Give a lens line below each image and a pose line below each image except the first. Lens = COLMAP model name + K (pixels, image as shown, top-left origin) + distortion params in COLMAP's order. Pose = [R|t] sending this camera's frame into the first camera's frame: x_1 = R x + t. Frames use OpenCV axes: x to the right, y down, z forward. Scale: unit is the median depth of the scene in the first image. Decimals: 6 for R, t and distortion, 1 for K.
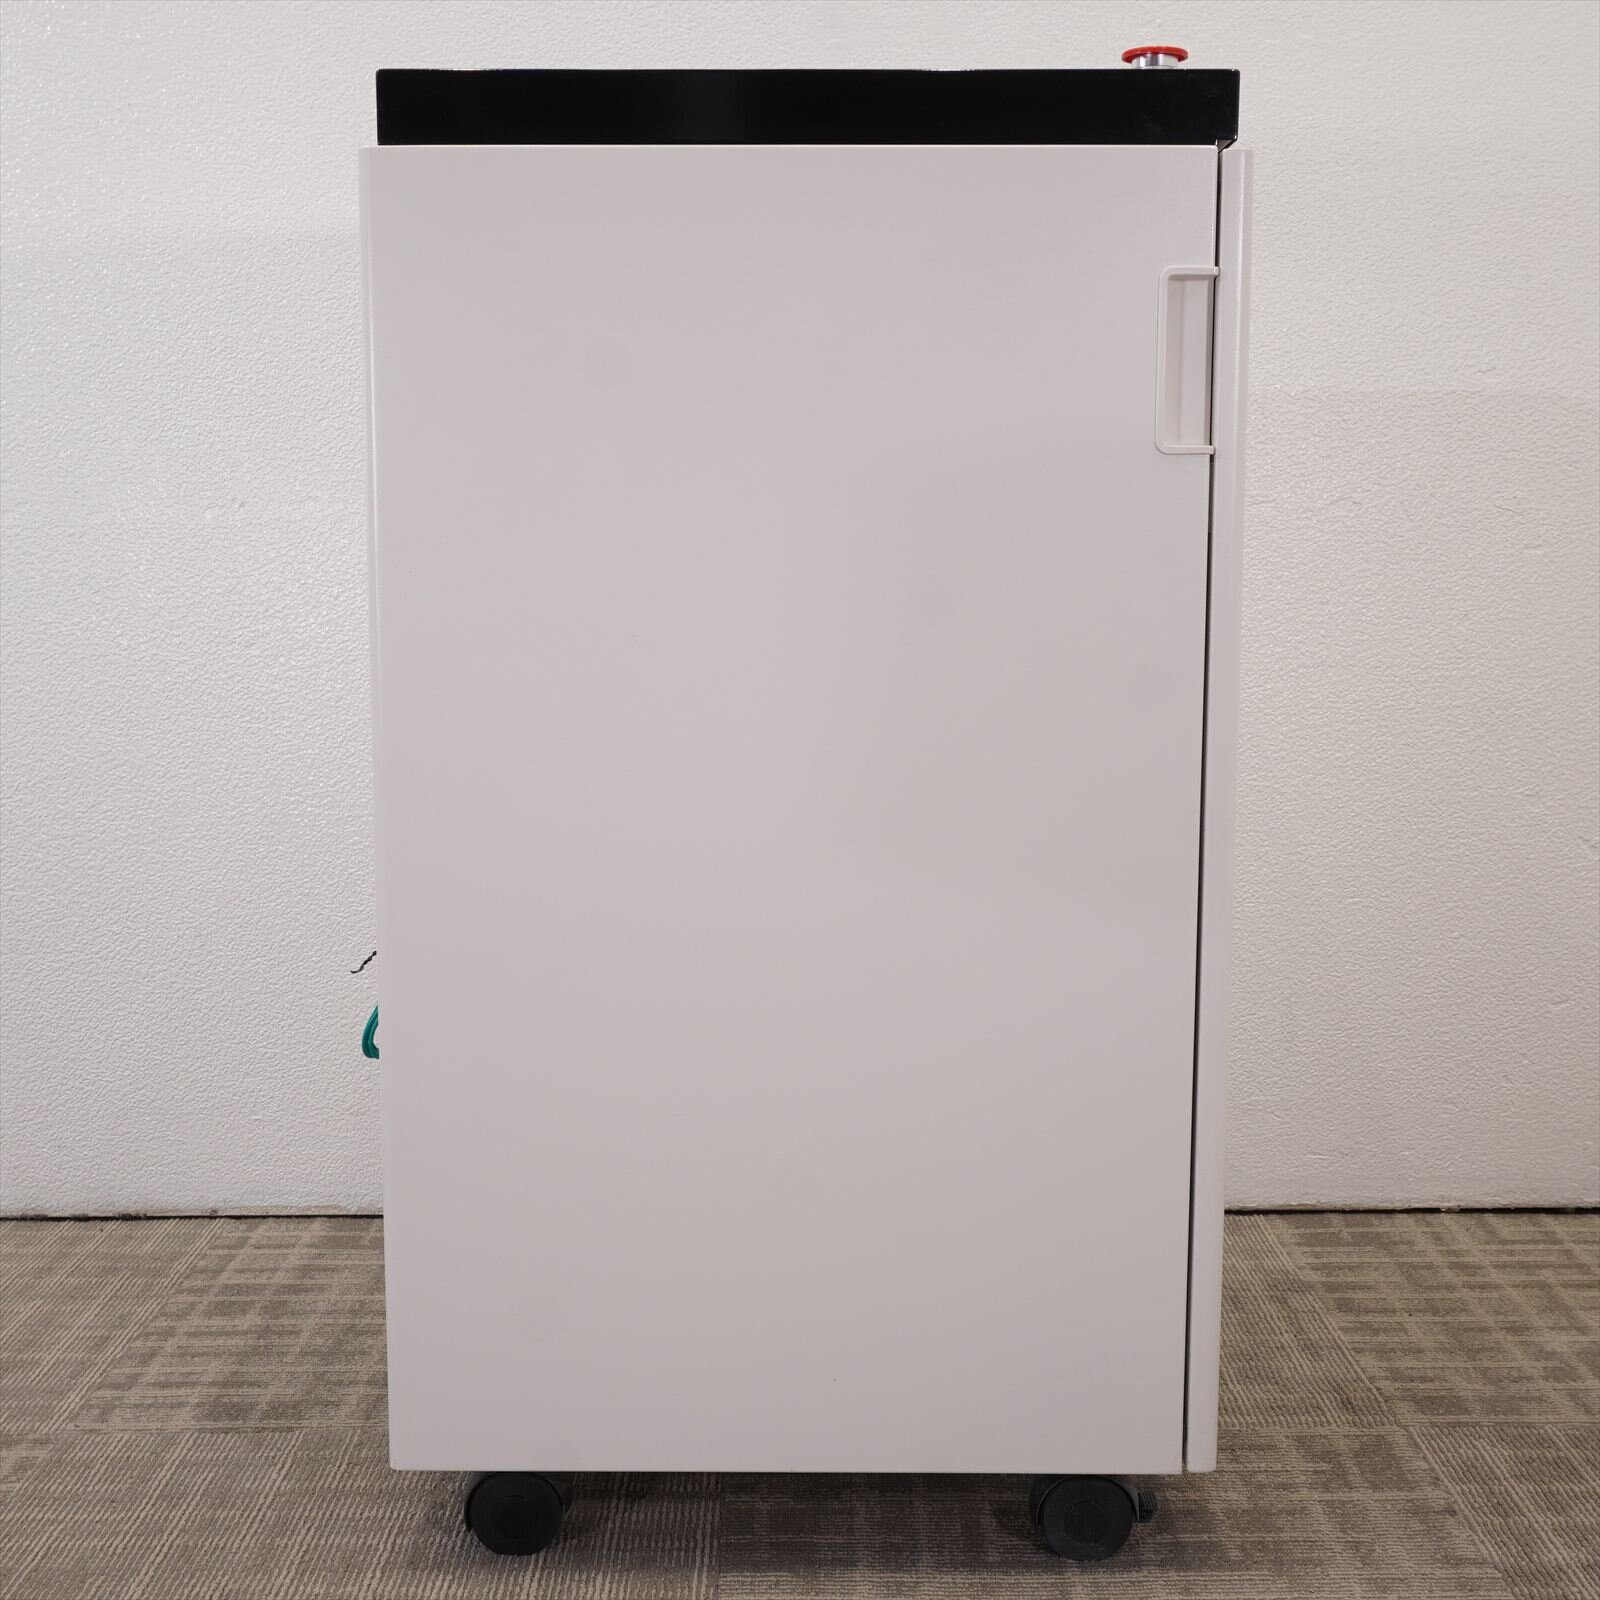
lens RADIAL K [[2154.7, 0, 800.0], [0, 2154.7, 800.0], [0, 0, 1]] dist [0.004952, -0.032507]
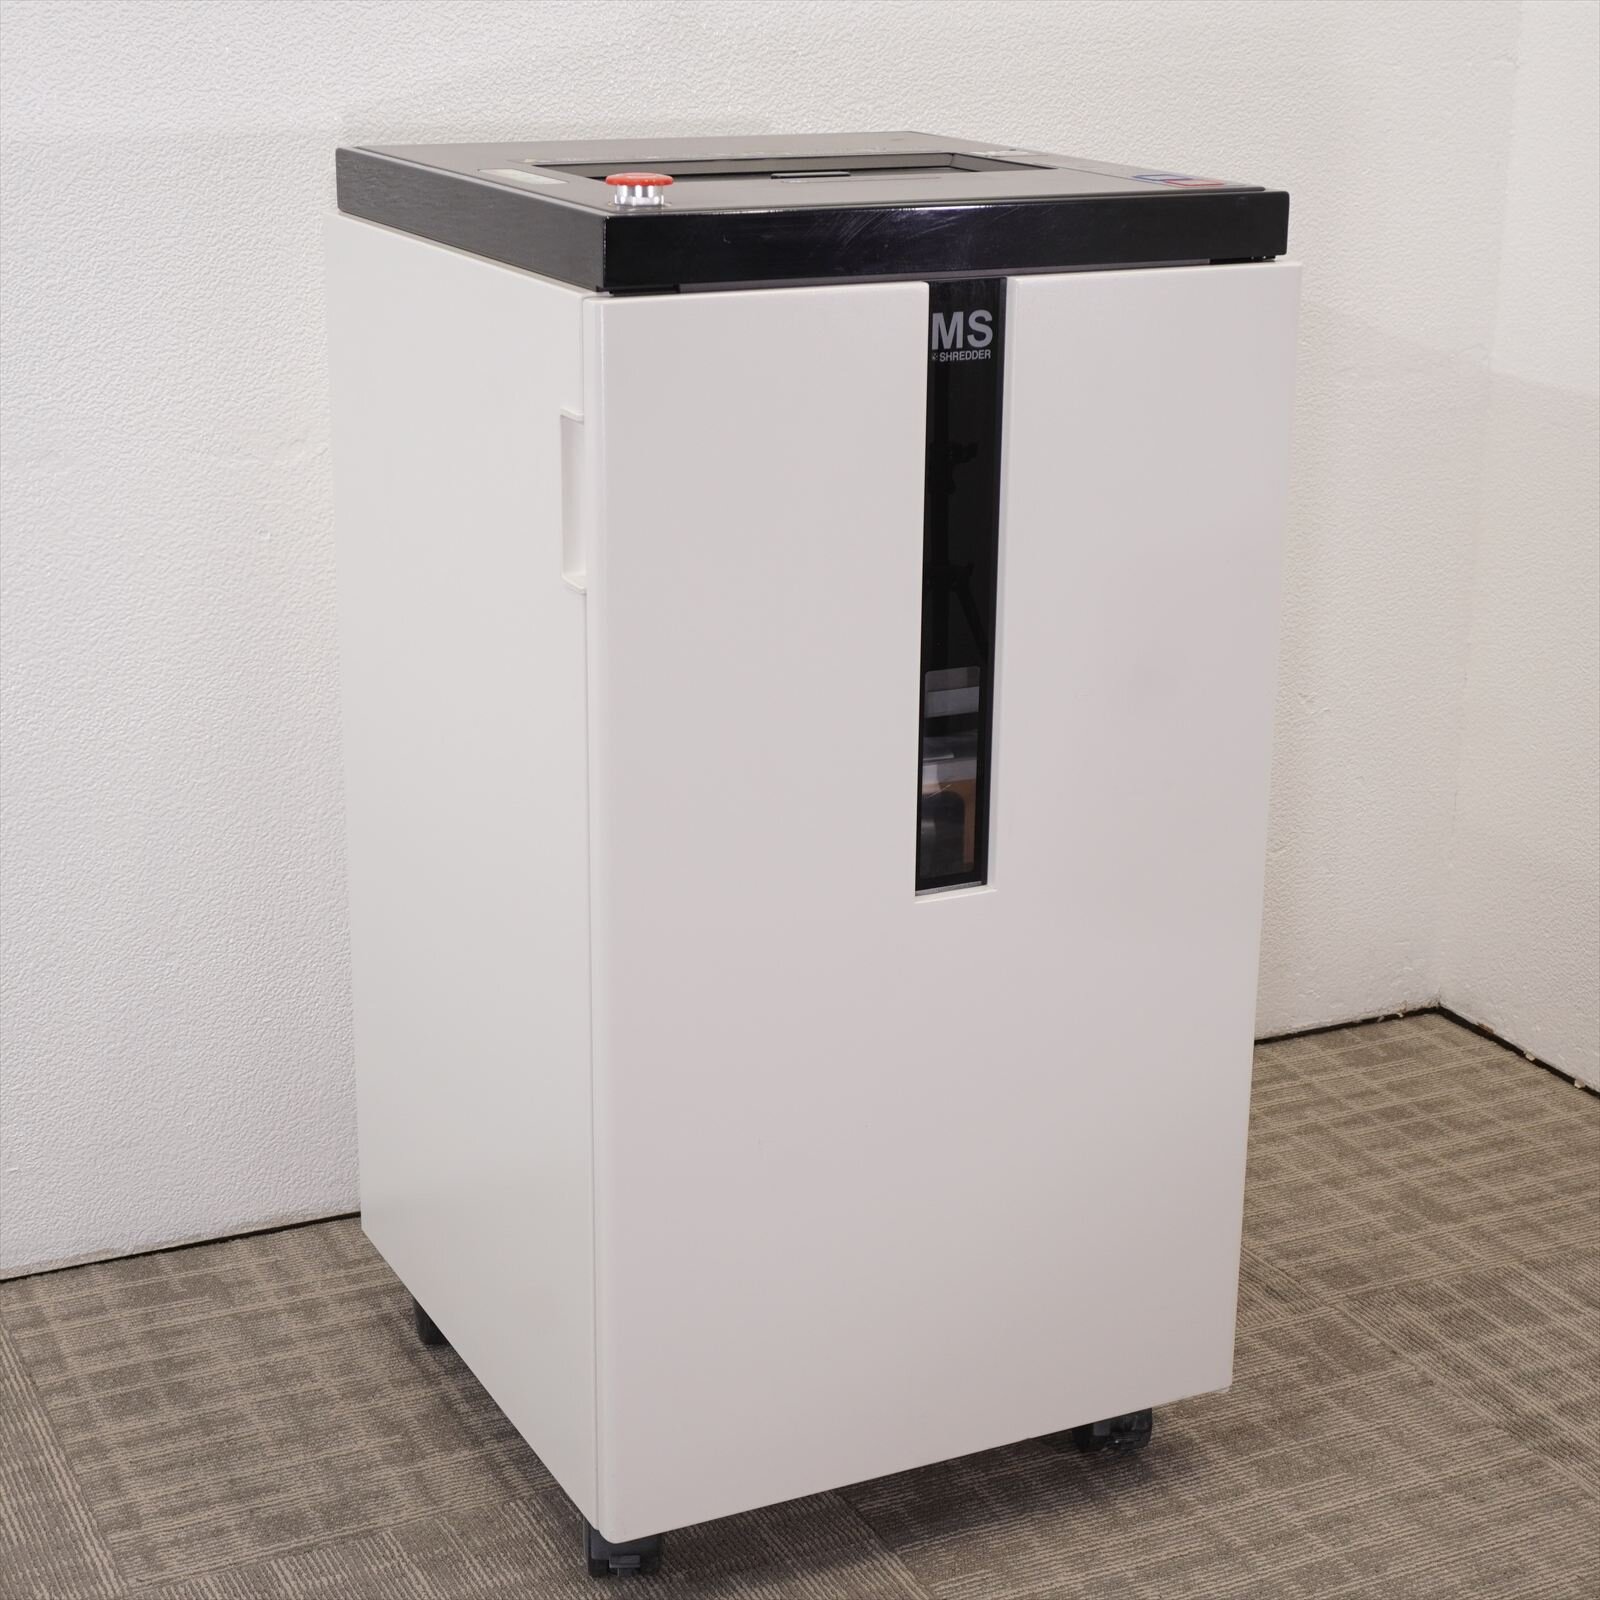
lens RADIAL K [[2849.0, 0, 800.0], [0, 2849.0, 800.0], [0, 0, 1]] dist [0.005106, -0.048858]
pose [[0.897670, -0.117674, 0.424665, -0.471048], [0.038951, 0.981103, 0.189527, -0.214985], [-0.438943, -0.153592, 0.885290, -0.124336]]
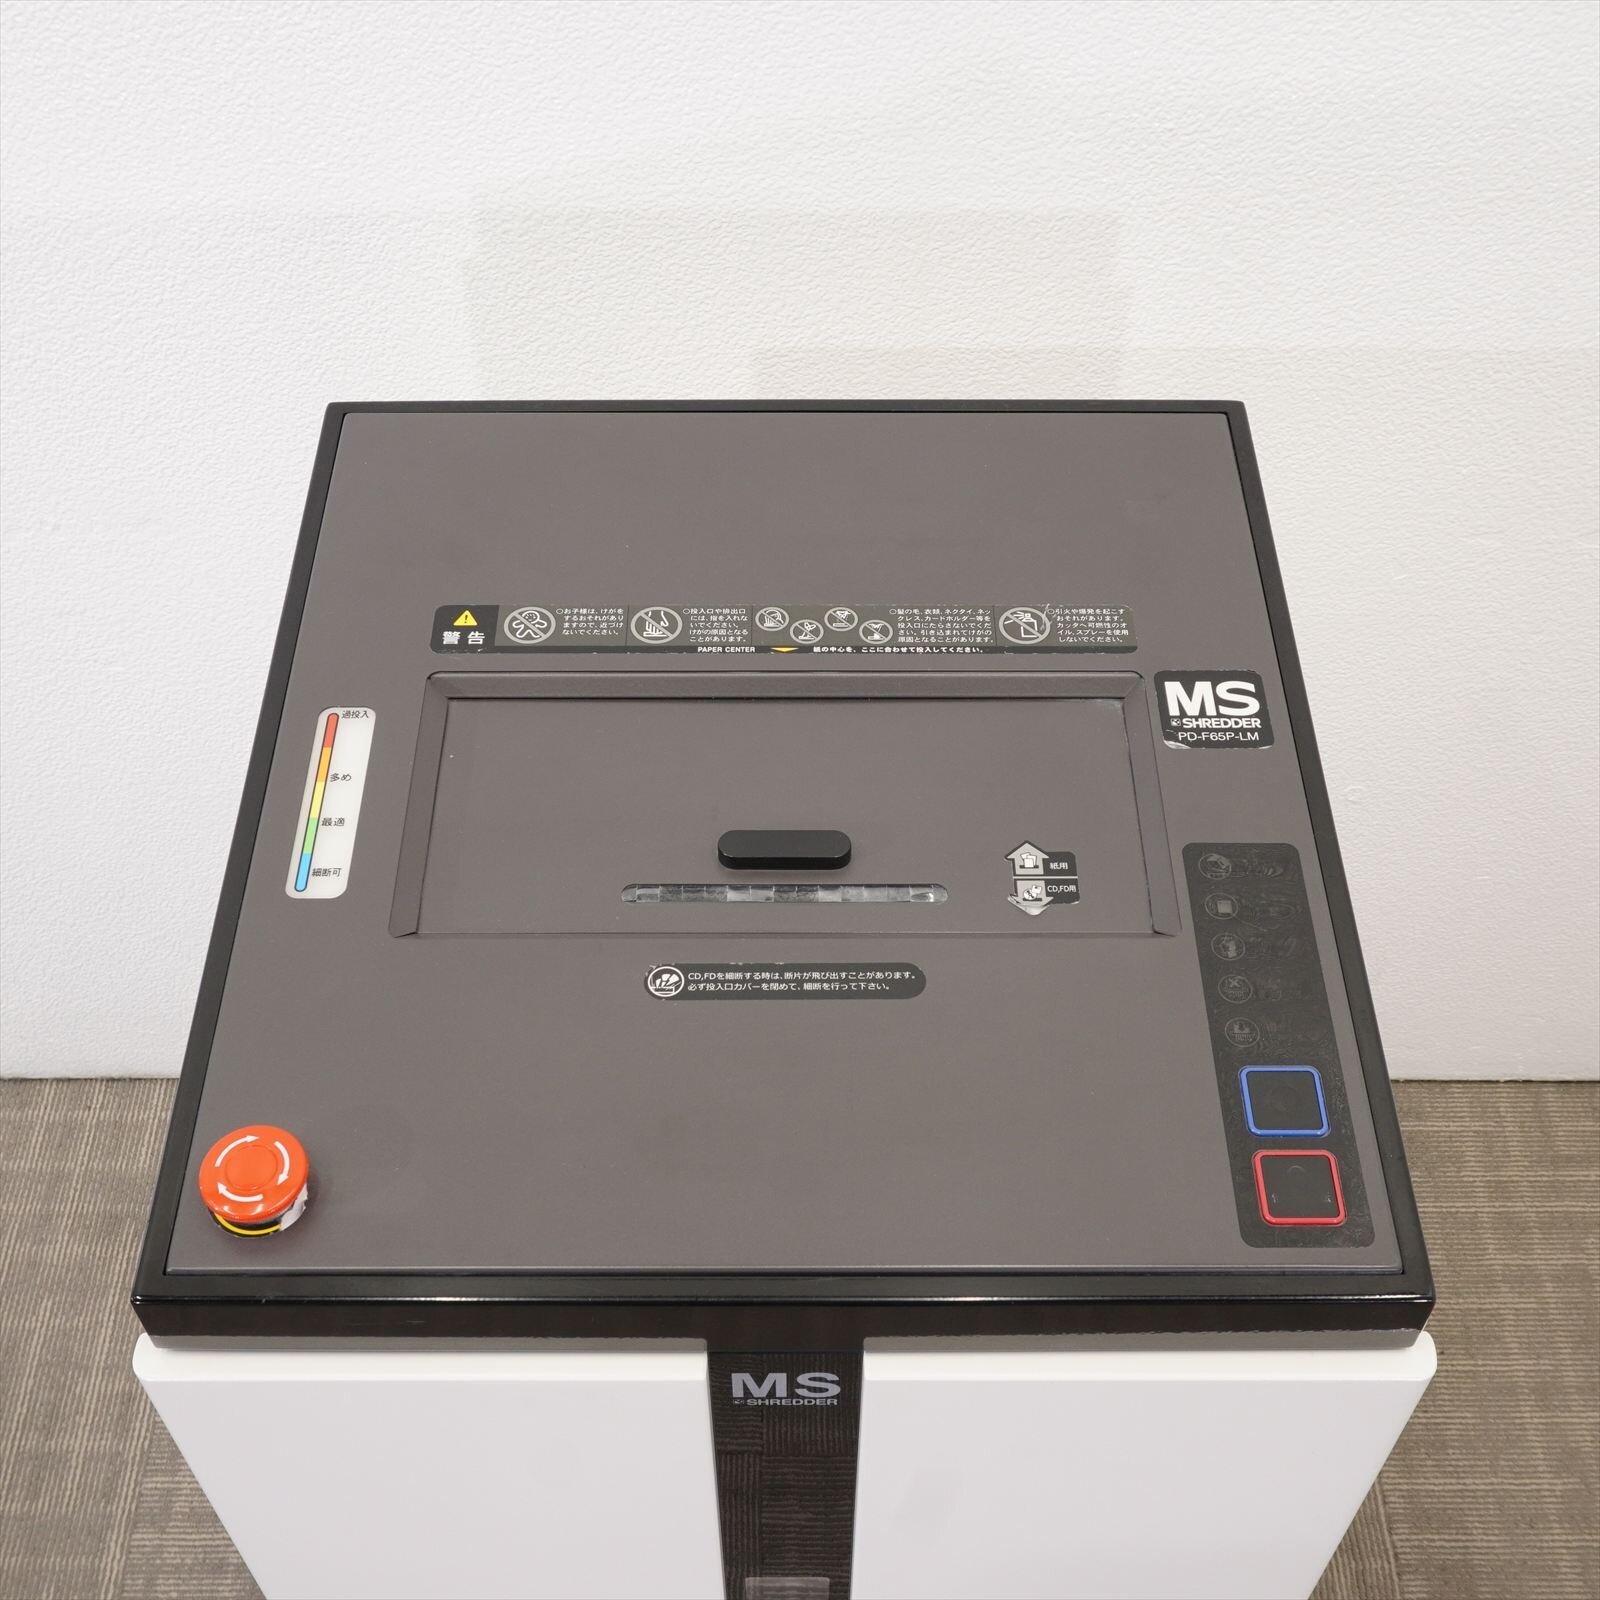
lens RADIAL K [[2063.7, 0, 800.0], [0, 2063.7, 800.0], [0, 0, 1]] dist [-0.003842, 0.005858]
pose [[0.999975, 0.003430, 0.006217, -0.017613], [-0.006753, 0.729933, 0.683485, -0.563765], [-0.002193, -0.683510, 0.729938, 0.460274]]
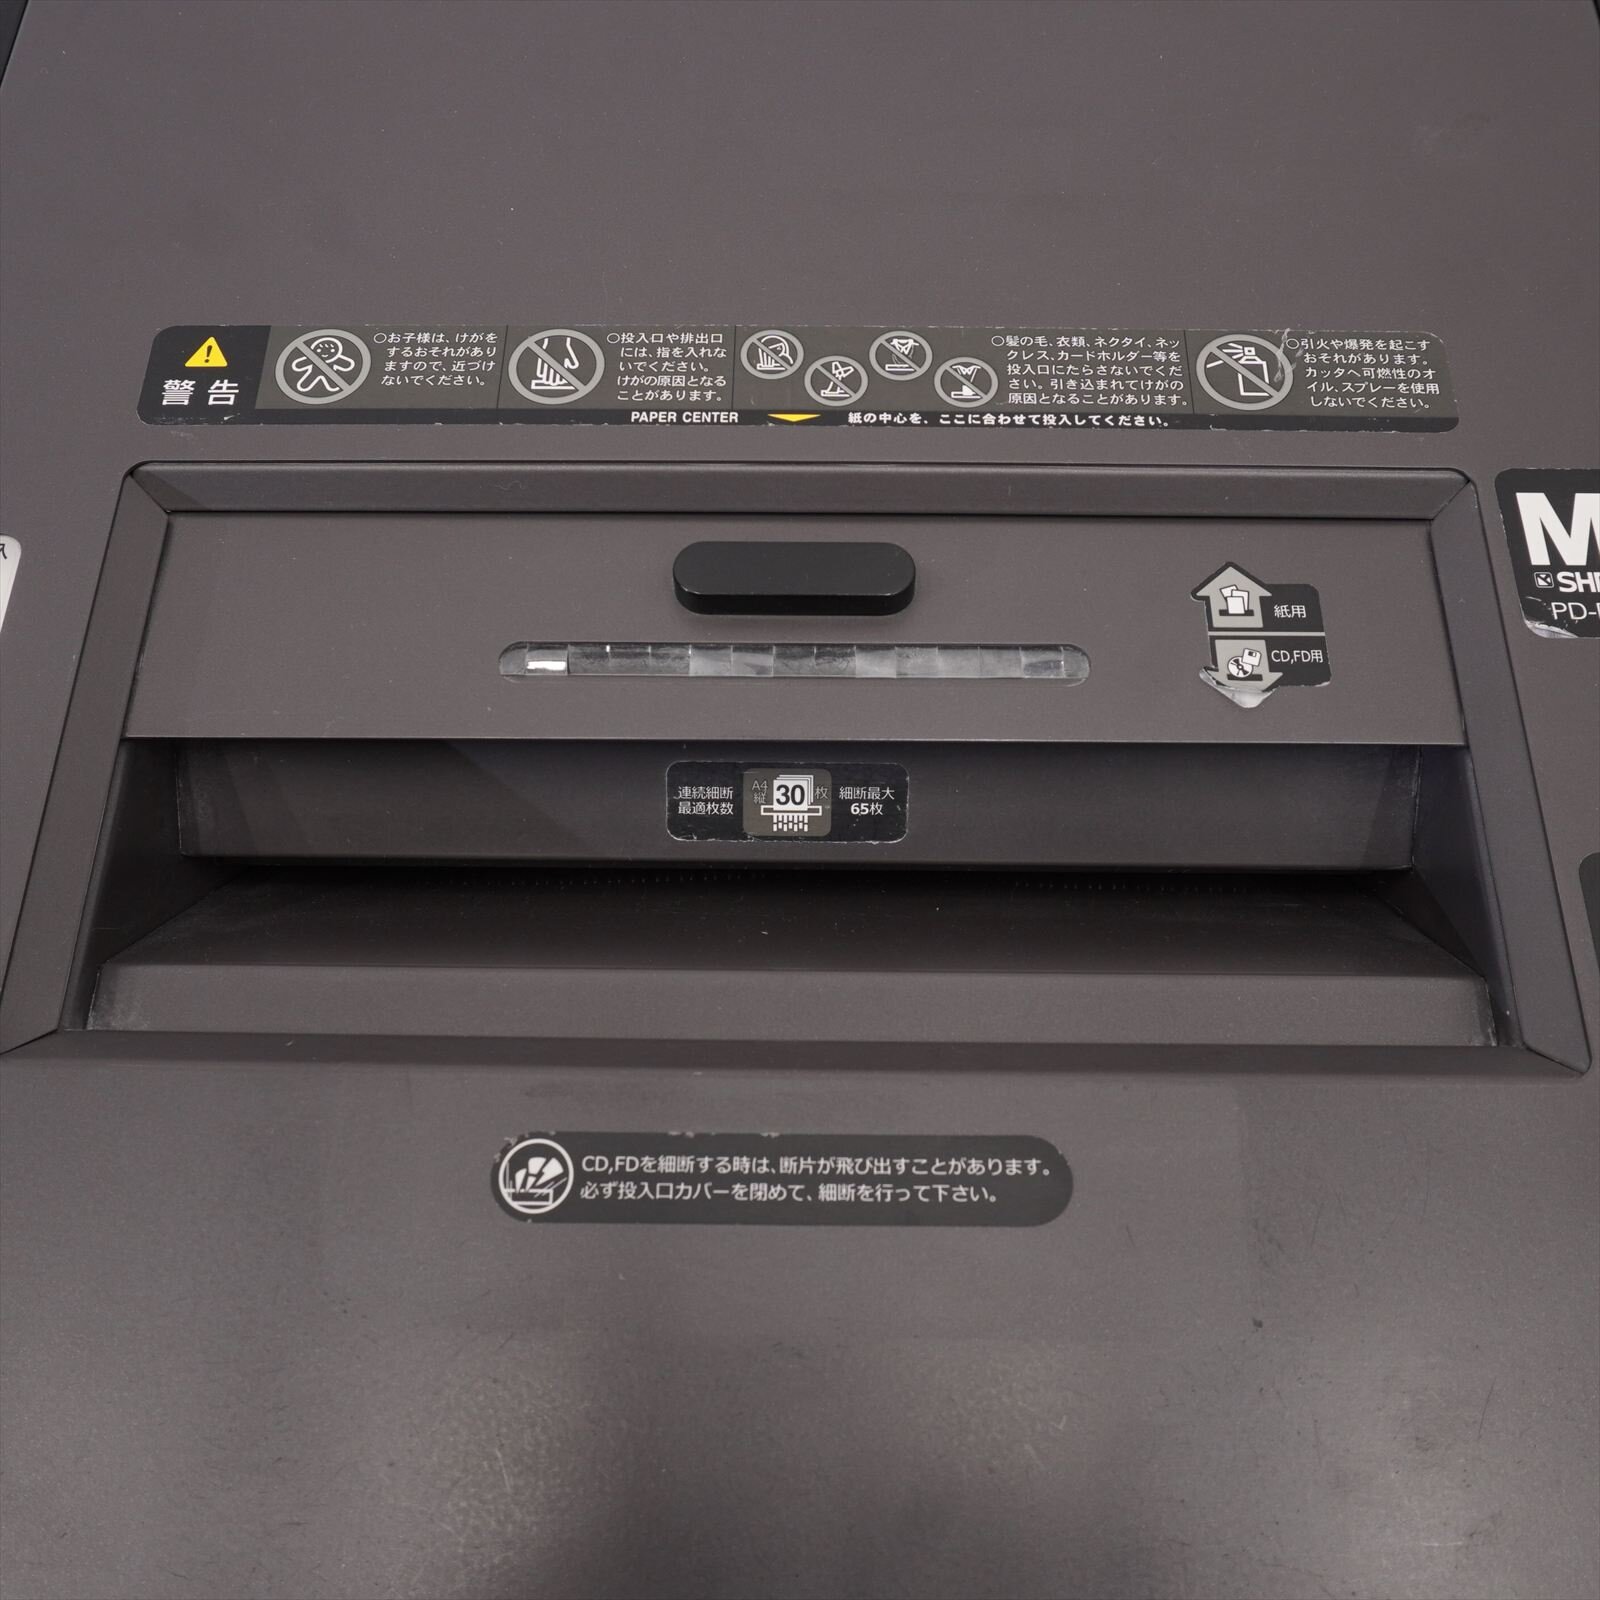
lens RADIAL K [[1592.9, 0, 800.0], [0, 1592.9, 800.0], [0, 0, 1]] dist [-0.043341, -0.008642]
pose [[0.999882, 0.008743, -0.012594, -0.014669], [0.006006, 0.532429, 0.846454, -0.388835], [0.014106, -0.846430, 0.532314, 0.665519]]
